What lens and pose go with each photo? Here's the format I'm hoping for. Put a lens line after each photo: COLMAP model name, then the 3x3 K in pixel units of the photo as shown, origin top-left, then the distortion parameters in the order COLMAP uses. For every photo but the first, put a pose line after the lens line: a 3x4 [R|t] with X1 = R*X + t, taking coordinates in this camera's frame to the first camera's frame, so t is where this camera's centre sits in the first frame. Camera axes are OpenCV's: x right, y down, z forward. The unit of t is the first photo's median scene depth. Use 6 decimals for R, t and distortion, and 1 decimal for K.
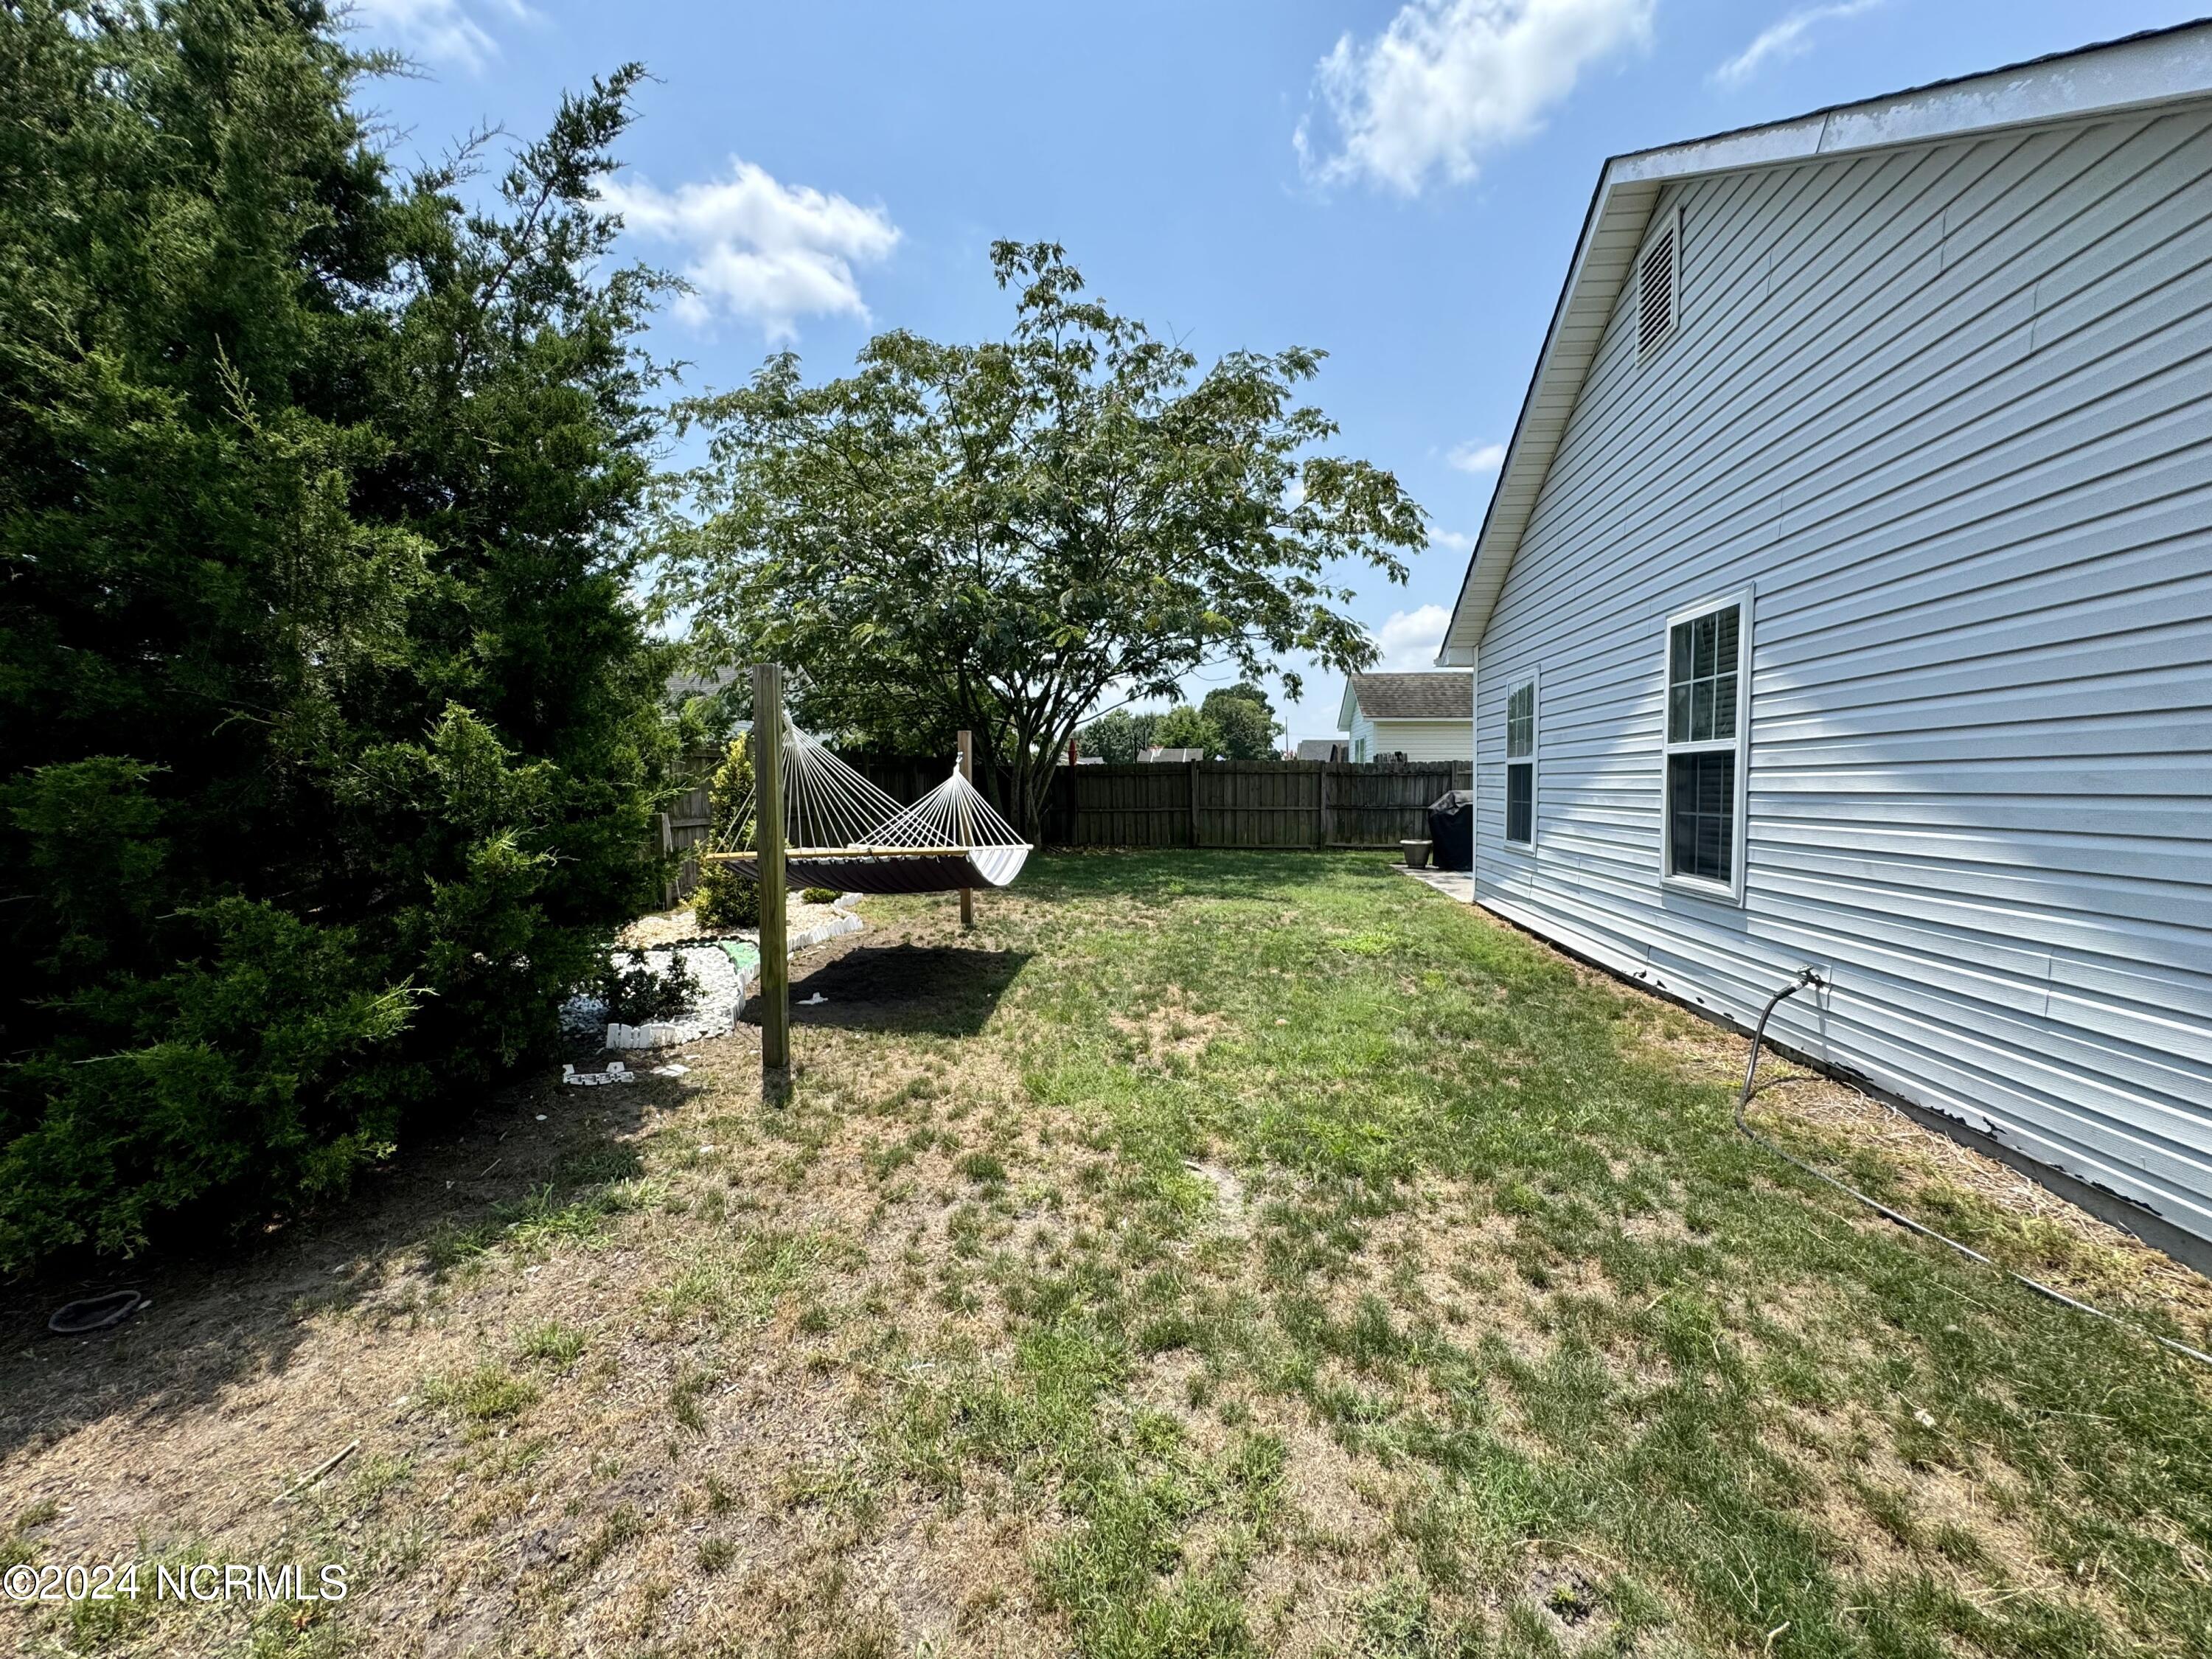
lens RADIAL K [[885.6, 0, 1105.6], [0, 885.6, 831.0], [0, 0, 1]] dist [-0.006730, 0.001541]
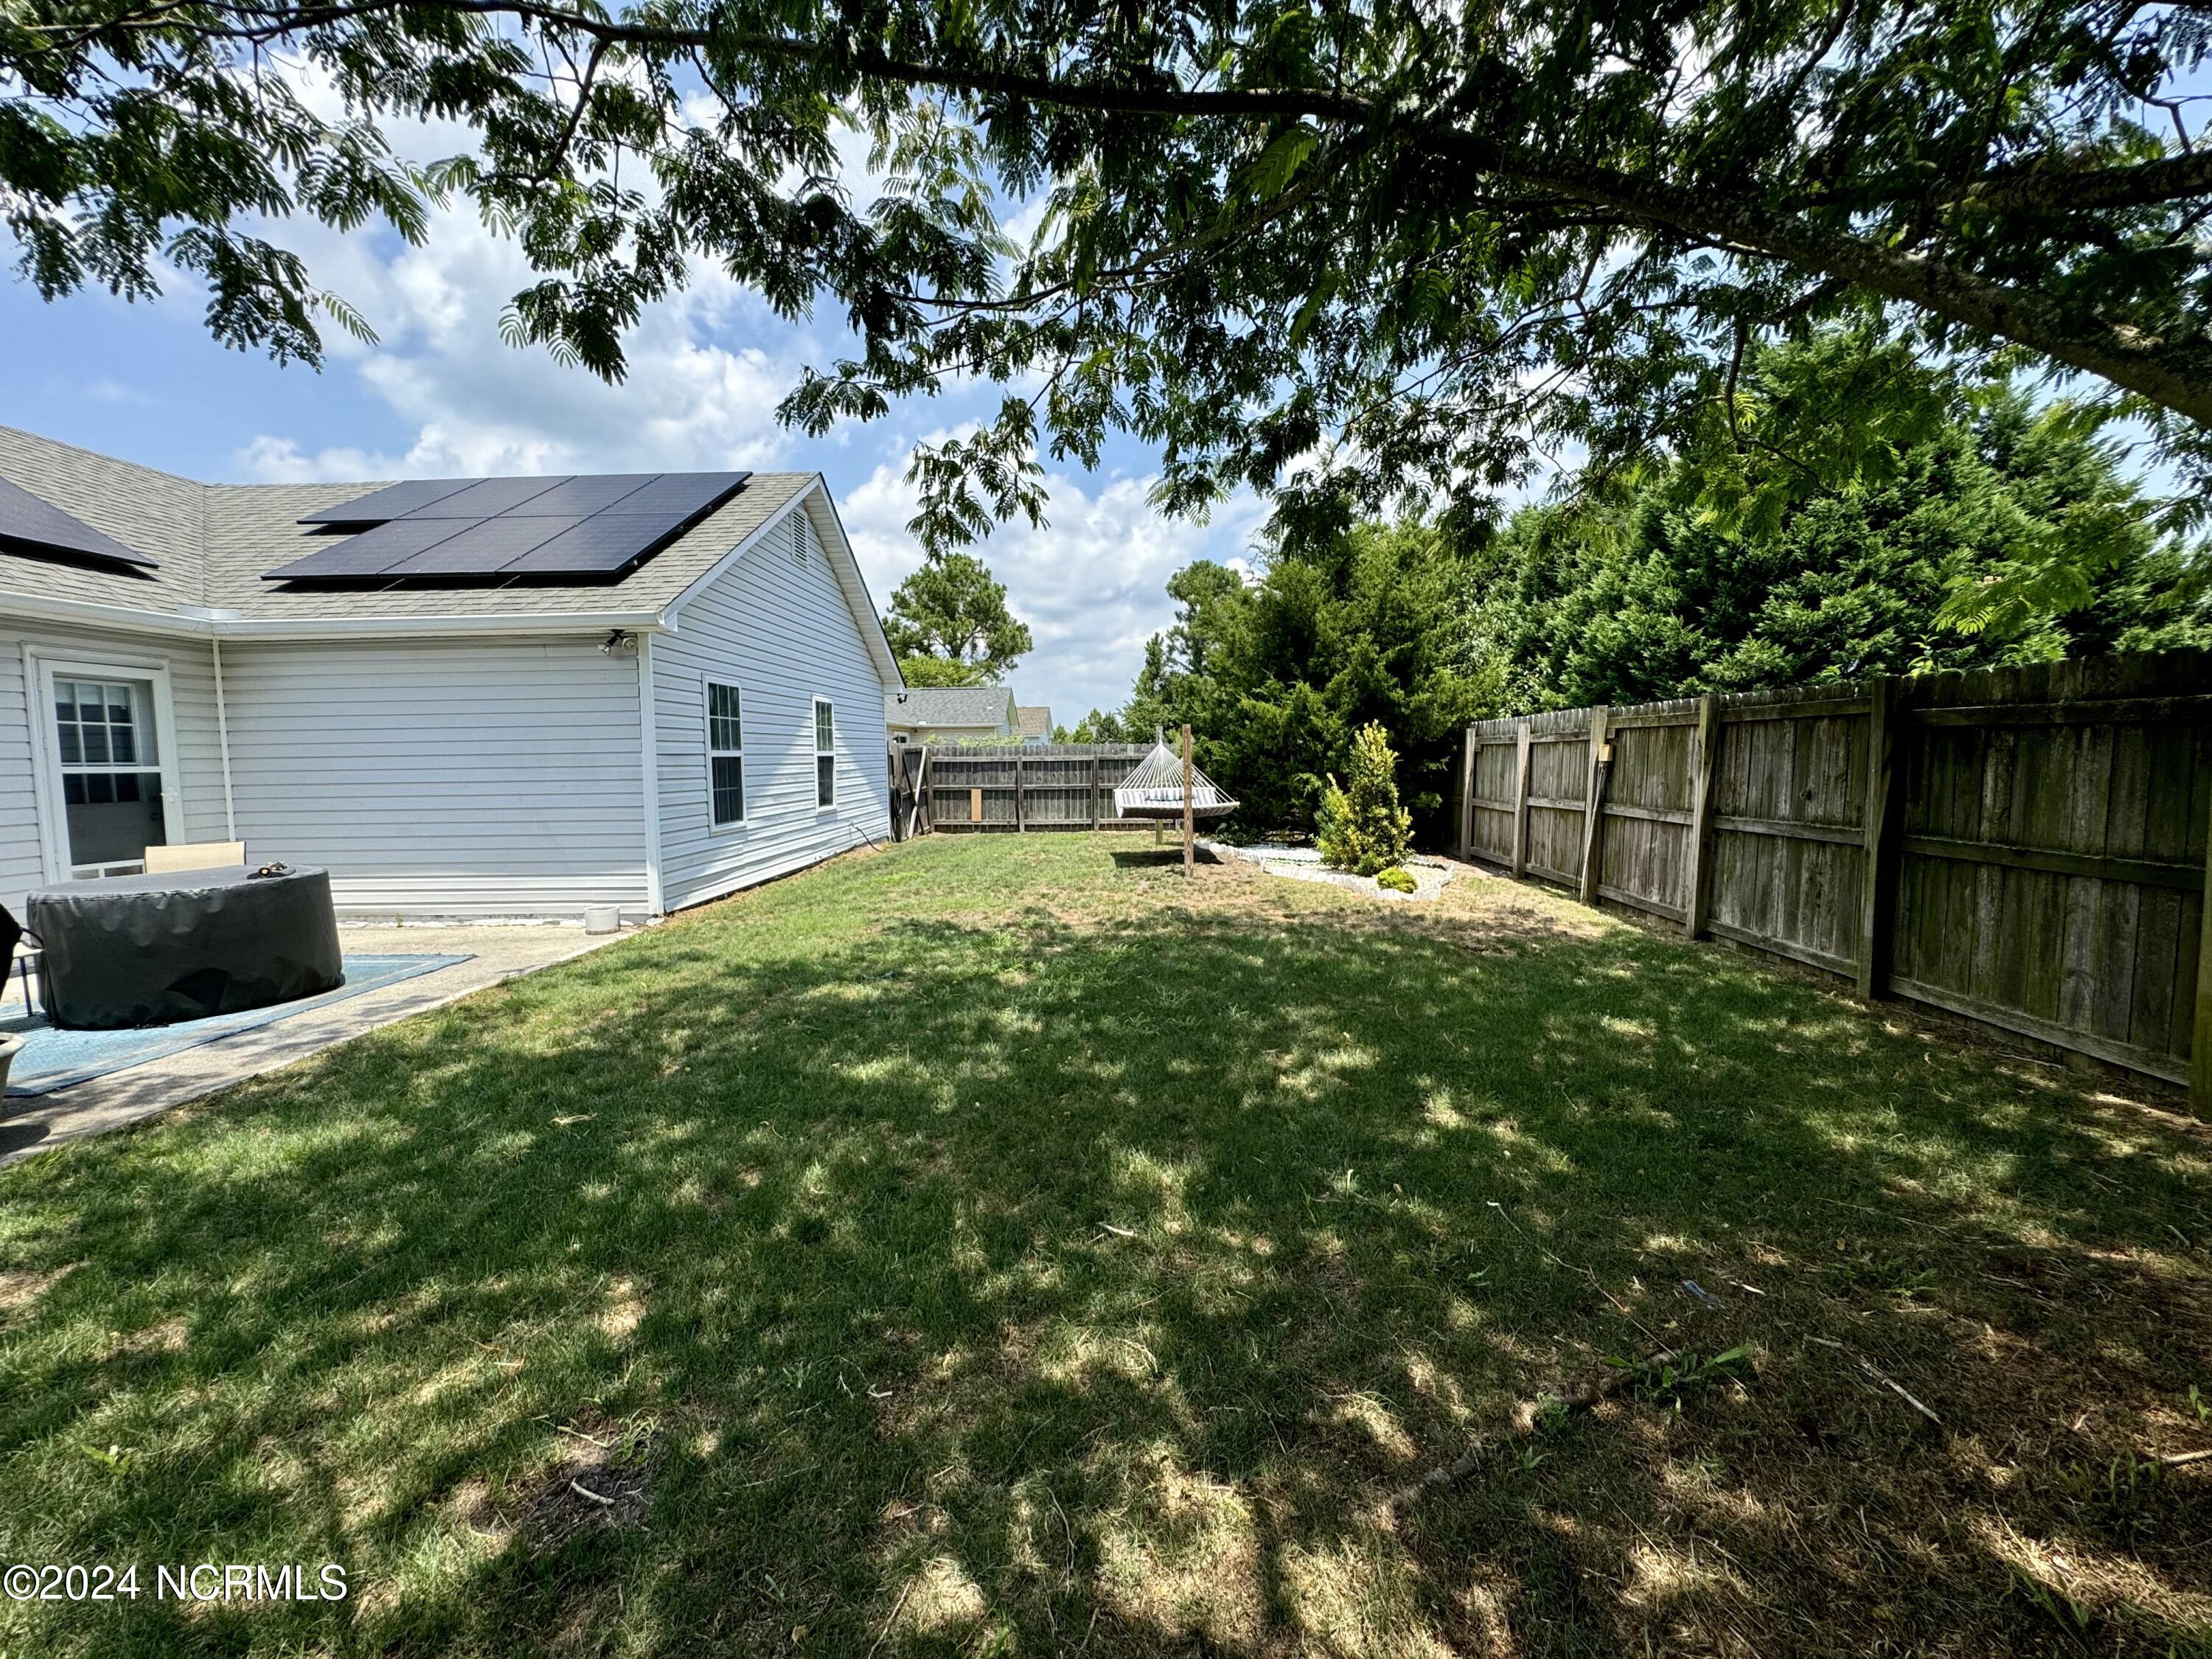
lens RADIAL K [[885.6, 0, 1108.2], [0, 885.6, 828.5], [0, 0, 1]] dist [-0.006730, 0.001541]
pose [[-0.992191, 0.038133, -0.118759, 0.170331], [0.021771, 0.990450, 0.136144, -0.199377], [0.122816, 0.132495, -0.983545, 3.424130]]
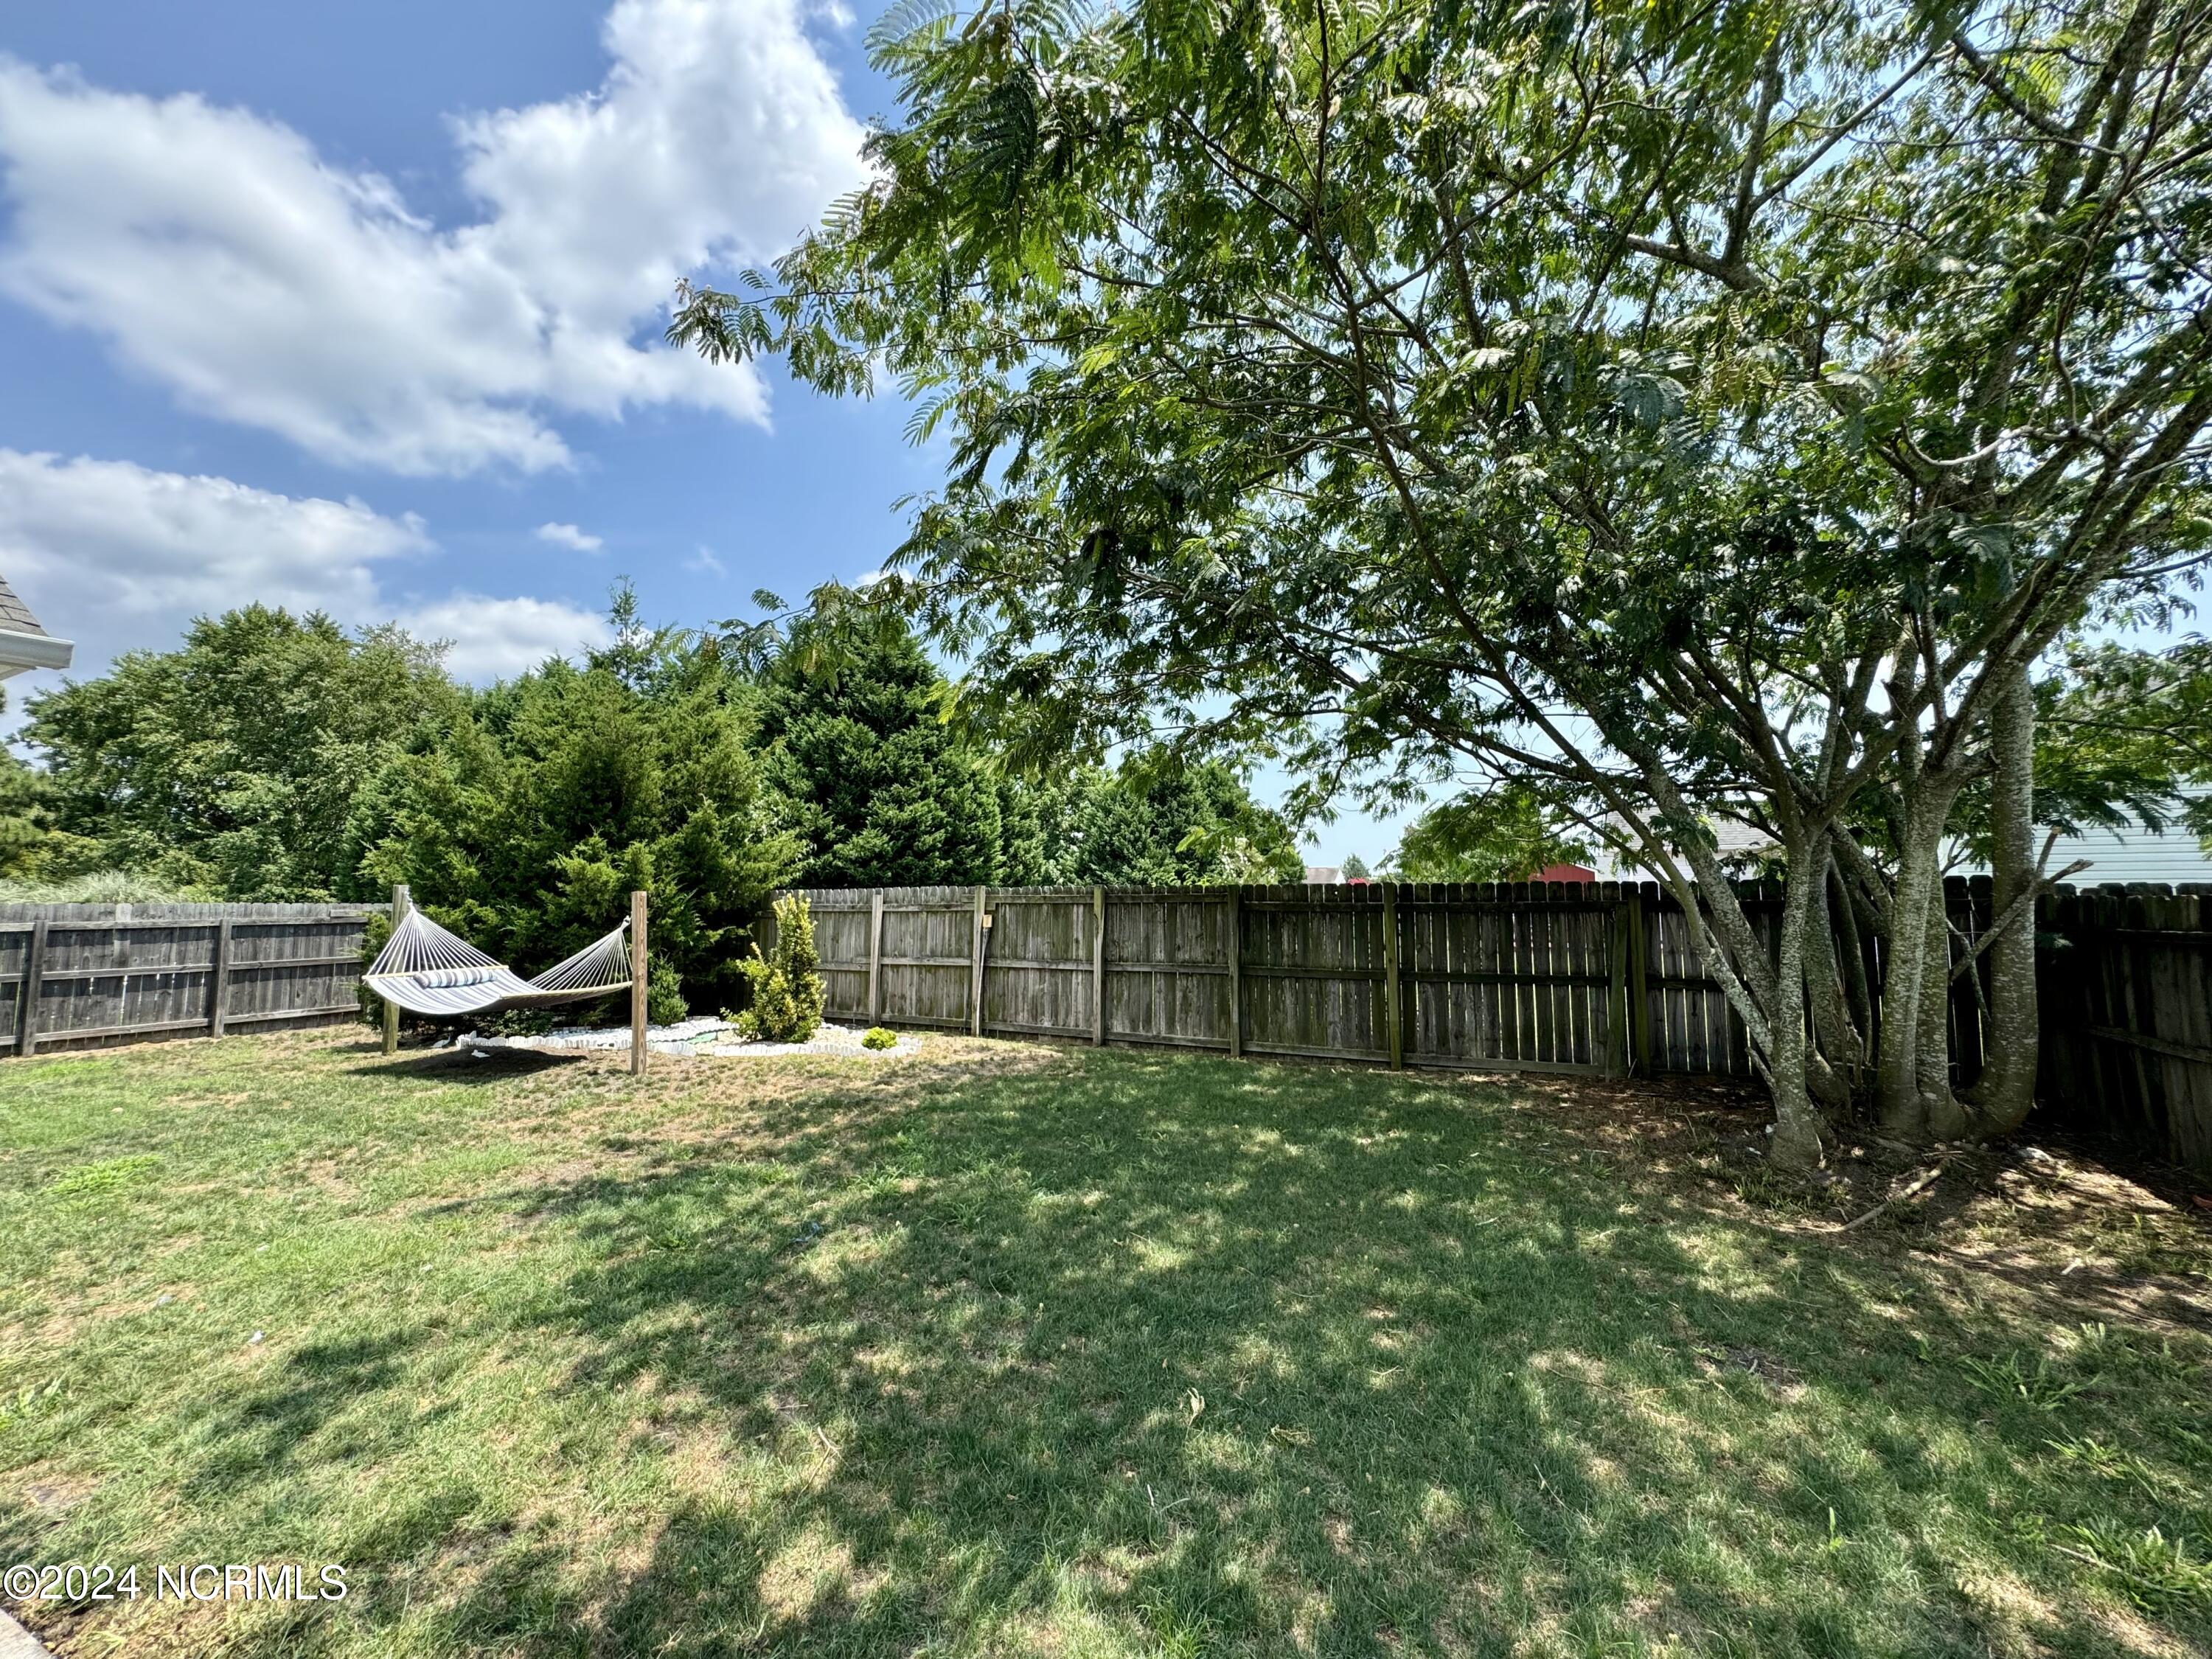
lens RADIAL K [[885.6, 0, 1108.5], [0, 885.6, 820.6], [0, 0, 1]] dist [-0.006730, 0.001541]
pose [[-0.279620, -0.065263, -0.957890, 1.086131], [-0.041453, 0.997577, -0.055866, -0.235032], [0.959215, 0.024086, -0.281648, 2.844491]]
